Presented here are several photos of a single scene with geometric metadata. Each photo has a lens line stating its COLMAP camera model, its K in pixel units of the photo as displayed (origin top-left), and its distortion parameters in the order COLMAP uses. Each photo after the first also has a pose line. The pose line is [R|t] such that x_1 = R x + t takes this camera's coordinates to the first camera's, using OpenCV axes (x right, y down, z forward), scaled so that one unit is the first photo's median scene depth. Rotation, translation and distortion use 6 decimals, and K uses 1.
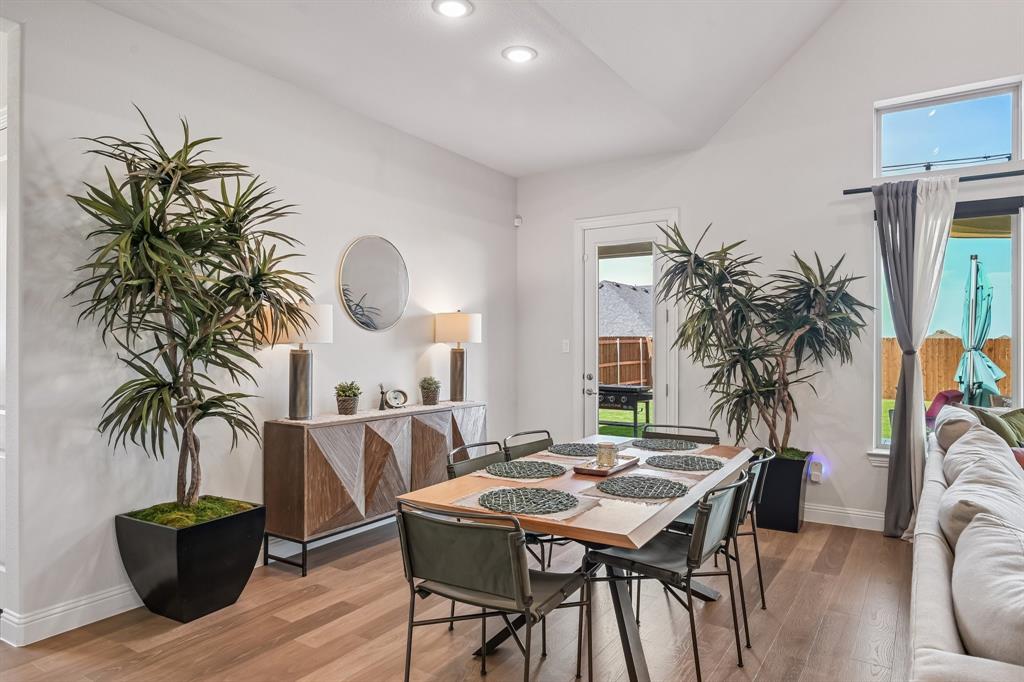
lens RADIAL K [[643.2, 0, 525.8], [0, 643.2, 345.3], [0, 0, 1]] dist [-0.003839, 0.000411]
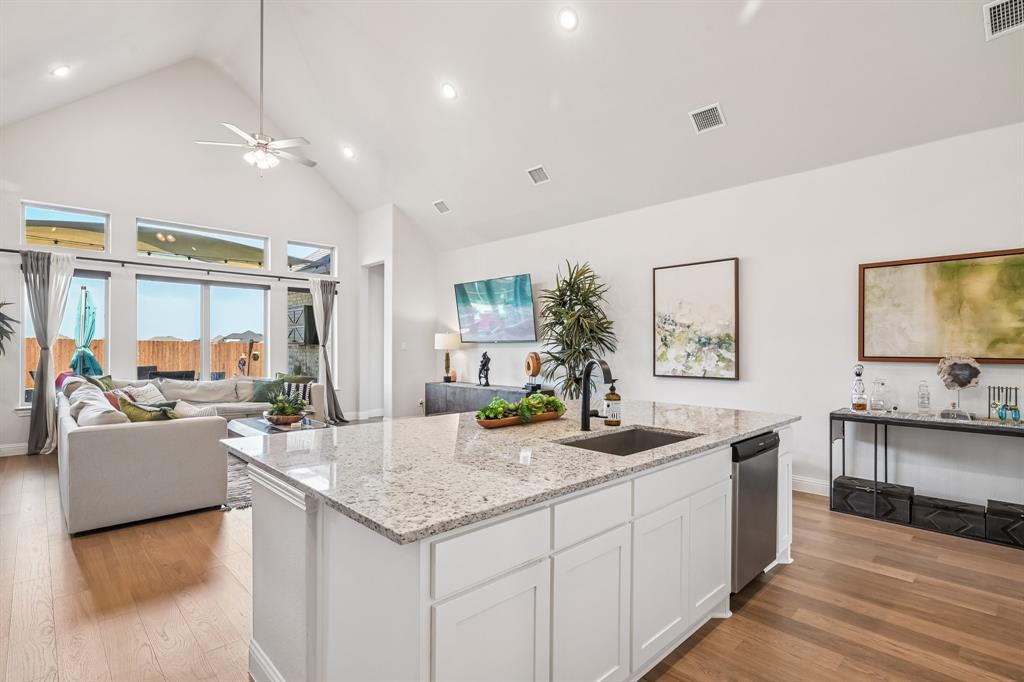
lens RADIAL K [[490.2, 0, 515.6], [0, 490.2, 347.3], [0, 0, 1]] dist [0.000352, -0.002370]
pose [[0.235265, -0.001509, 0.971930, -0.448654], [-0.004504, 0.999986, 0.002643, -0.001118], [-0.971921, -0.005000, 0.235255, -0.635819]]
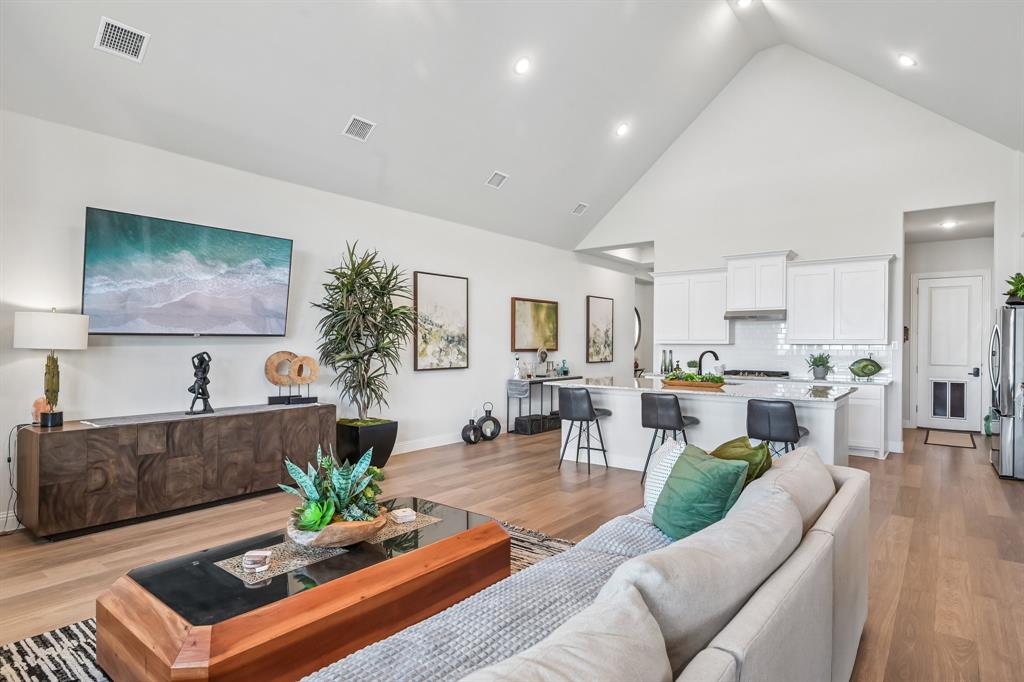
lens RADIAL K [[566.9, 0, 515.5], [0, 566.9, 342.5], [0, 0, 1]] dist [-0.002604, 0.001909]
pose [[-0.995535, -0.004140, 0.094304, 0.510597], [-0.004609, 0.999978, -0.004760, 0.002774], [-0.094282, -0.005173, -0.995532, 0.982776]]
